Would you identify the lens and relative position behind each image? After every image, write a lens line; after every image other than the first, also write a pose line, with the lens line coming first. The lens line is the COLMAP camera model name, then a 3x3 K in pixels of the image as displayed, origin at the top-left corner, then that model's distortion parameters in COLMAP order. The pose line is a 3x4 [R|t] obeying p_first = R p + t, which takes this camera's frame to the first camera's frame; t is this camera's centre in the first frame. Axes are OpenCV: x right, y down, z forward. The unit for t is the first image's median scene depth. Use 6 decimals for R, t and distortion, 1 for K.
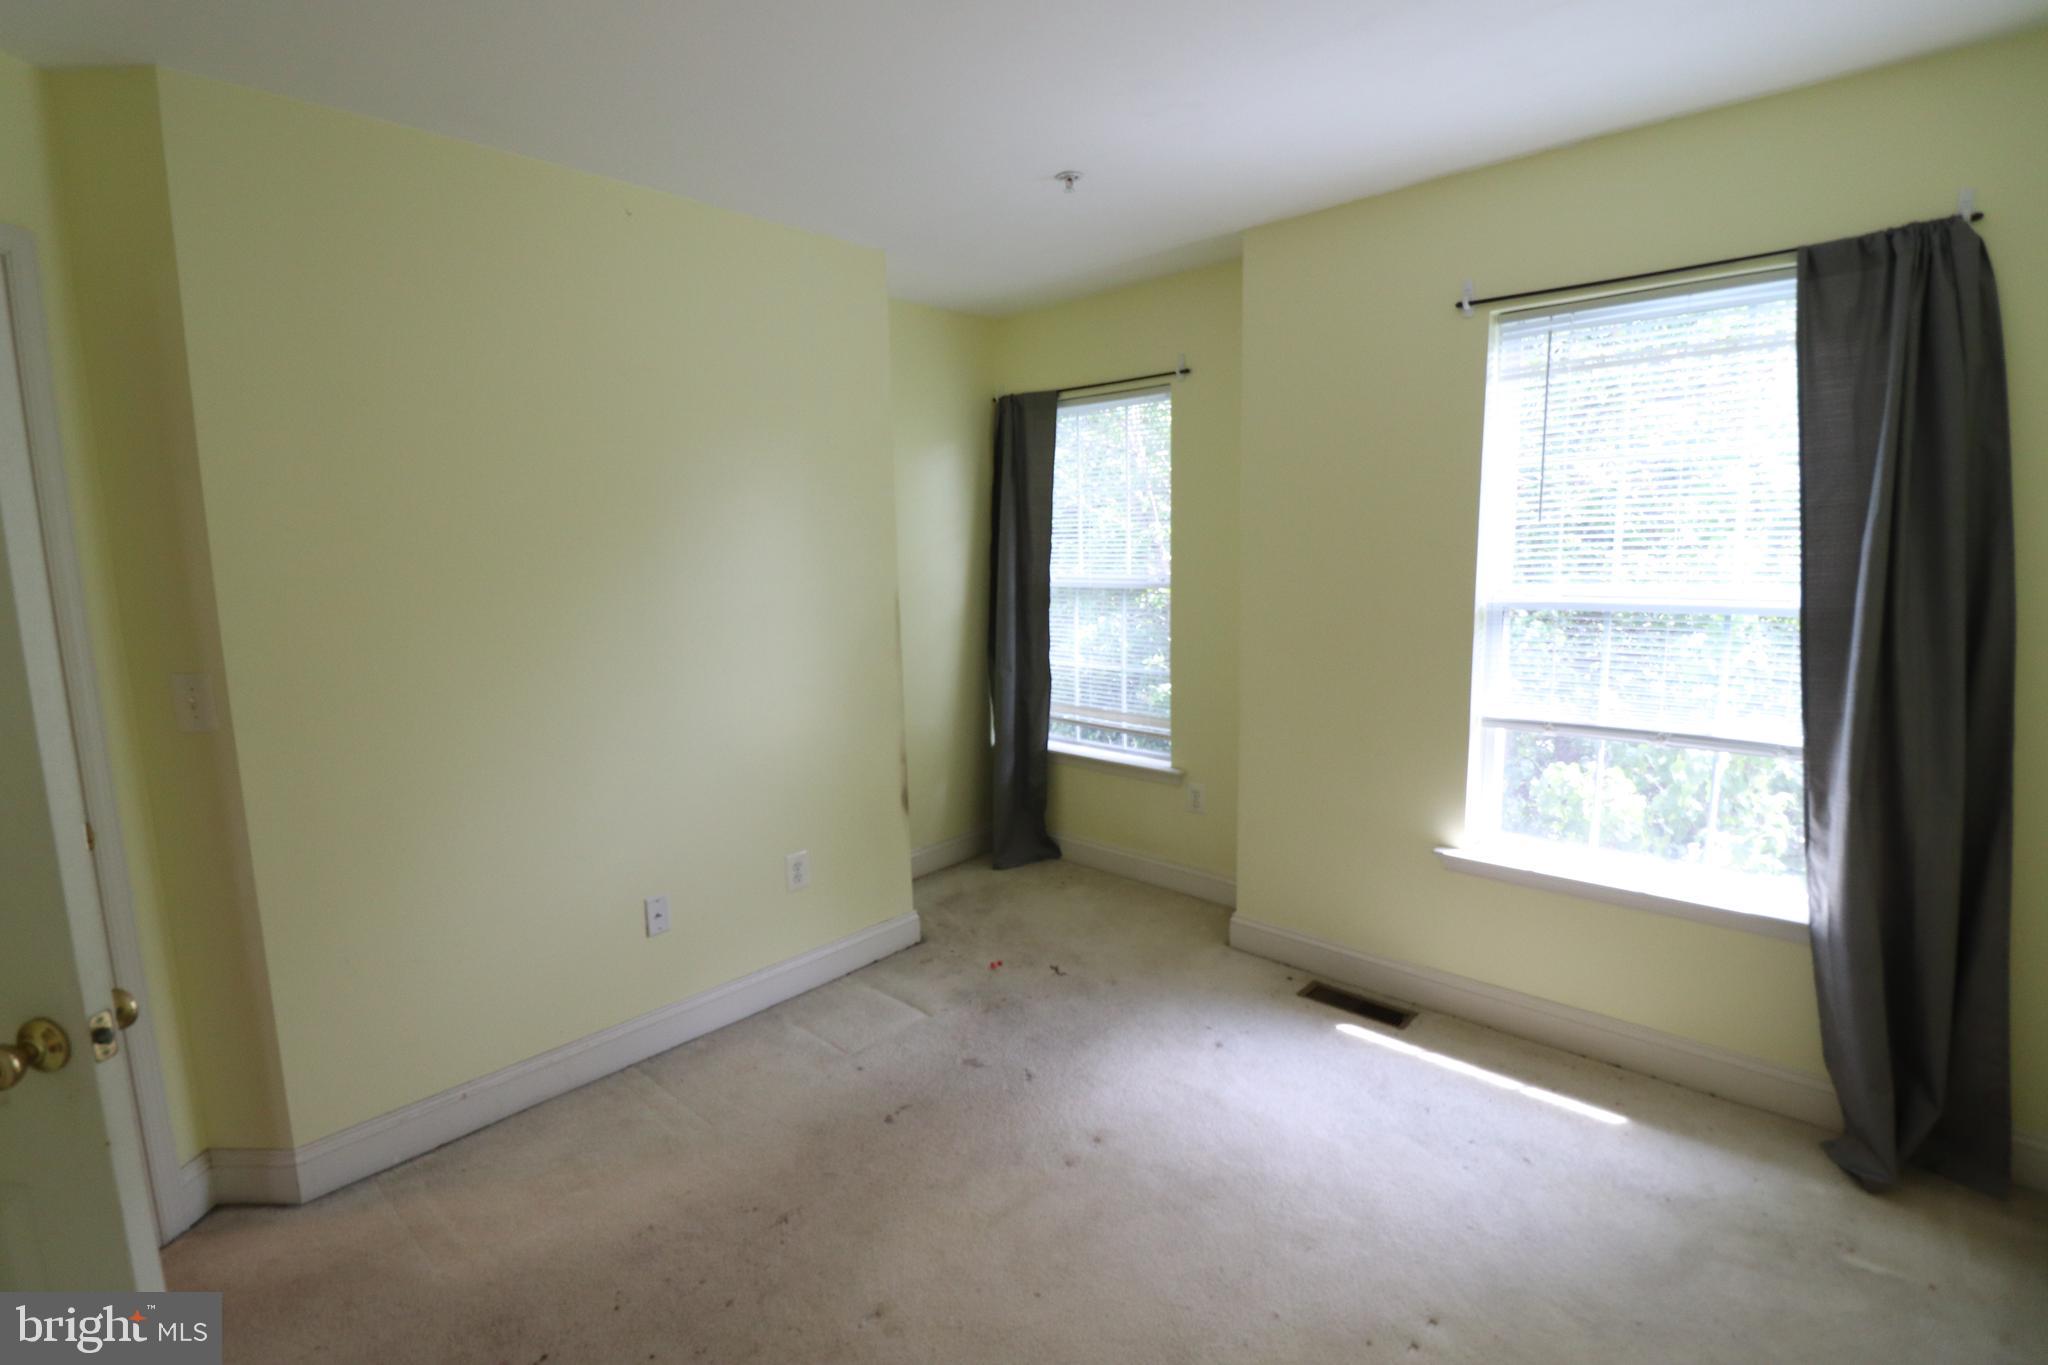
lens RADIAL K [[973.3, 0, 1015.8], [0, 973.3, 674.0], [0, 0, 1]] dist [0.000368, -0.001524]
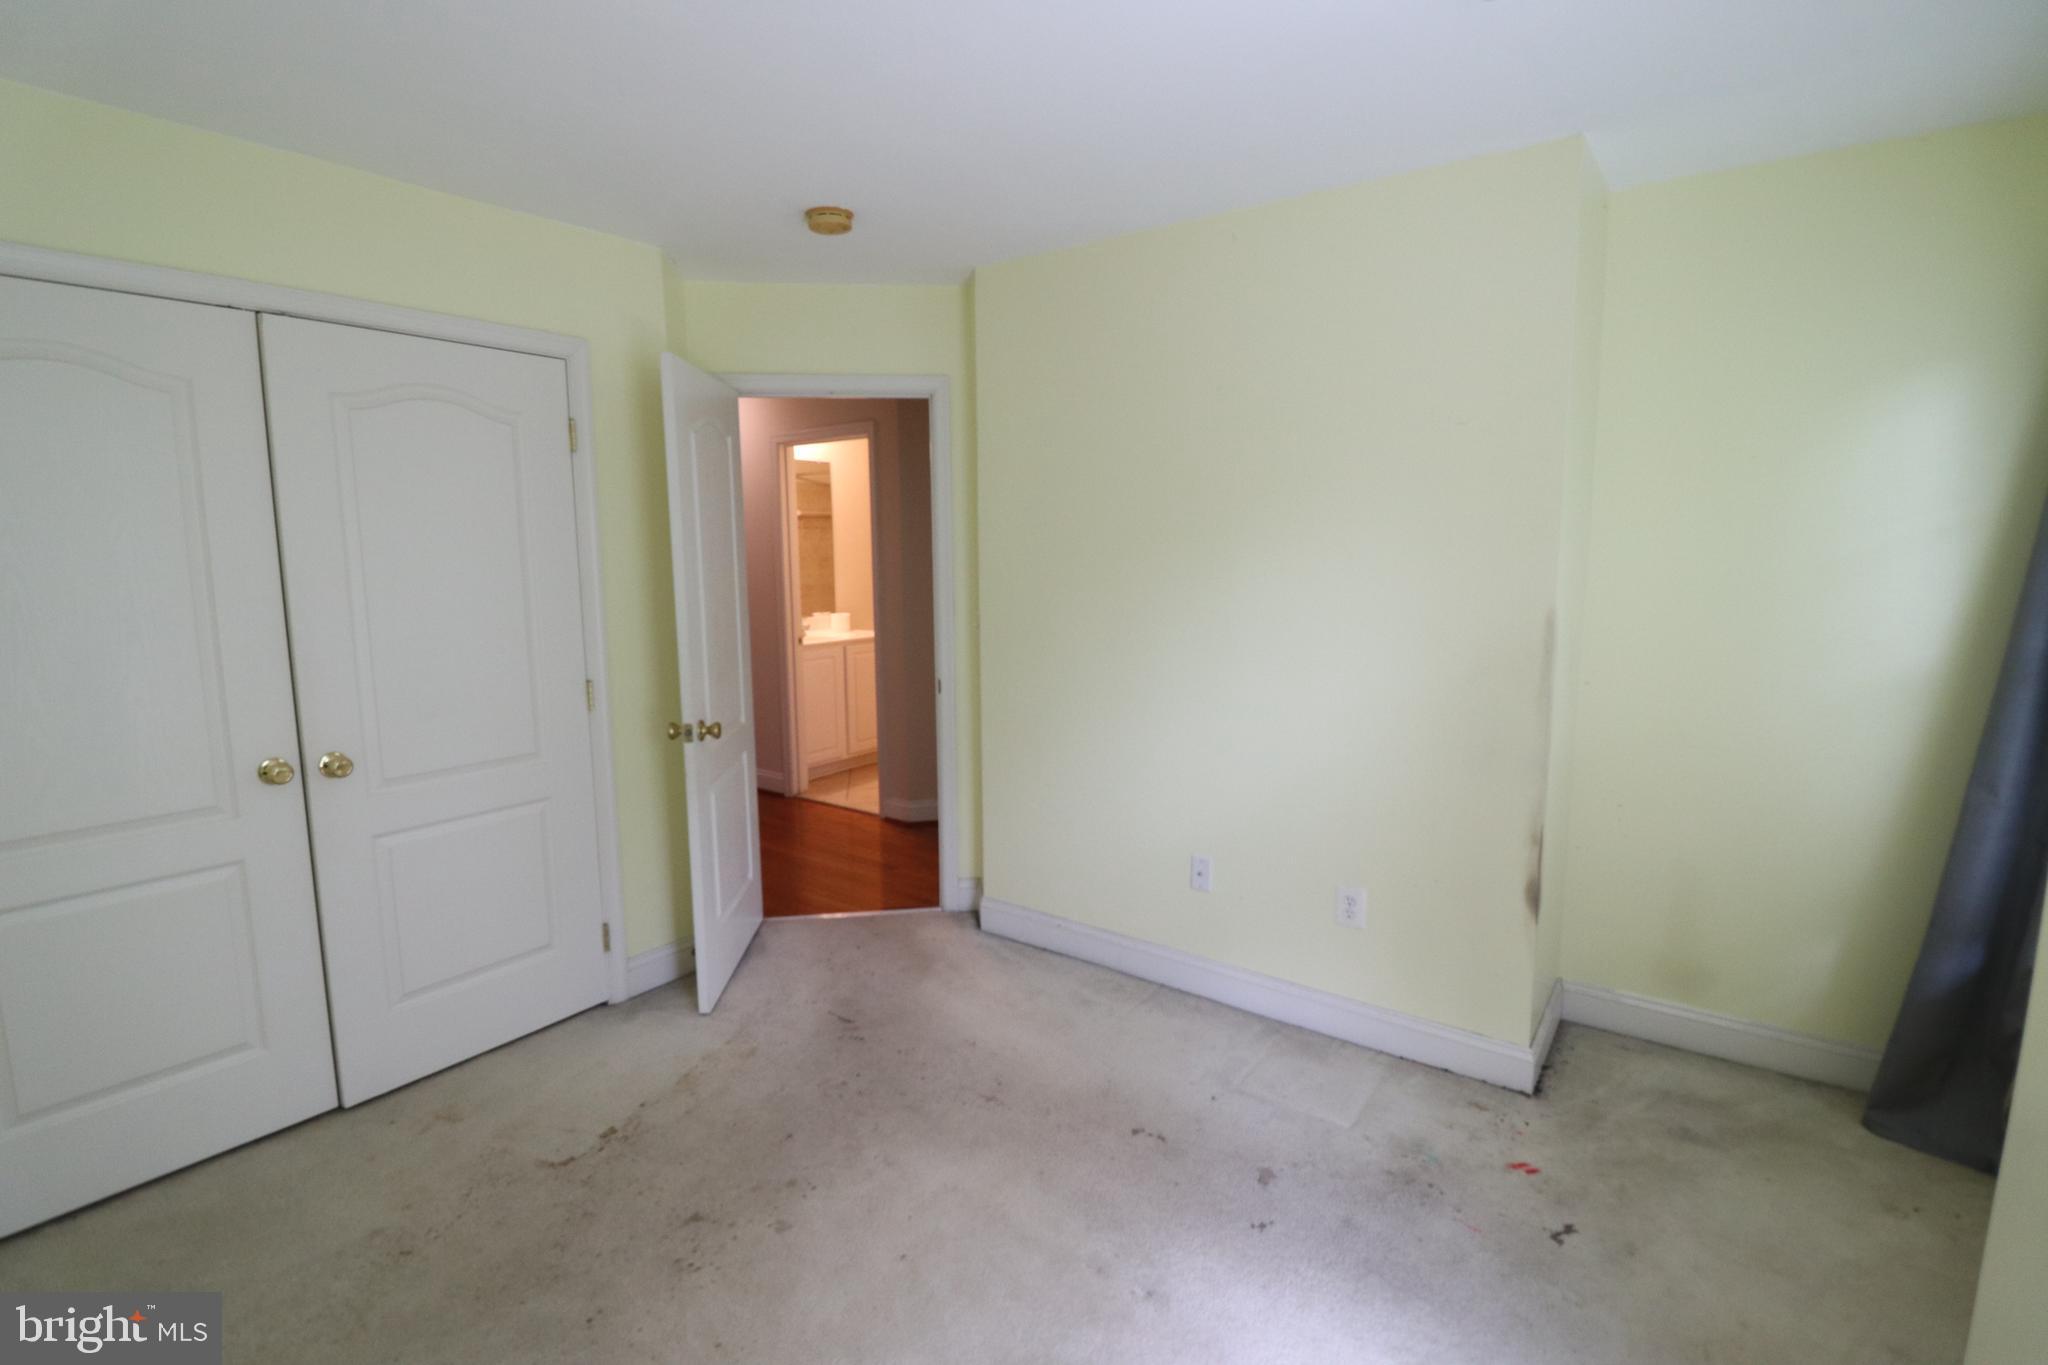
lens RADIAL K [[973.3, 0, 1015.5], [0, 973.3, 682.0], [0, 0, 1]] dist [0.000368, -0.001524]
pose [[0.107436, 0.166762, -0.980126, 0.607076], [-0.140757, 0.978454, 0.151049, -0.095207], [0.984198, 0.121731, 0.128594, 0.572543]]
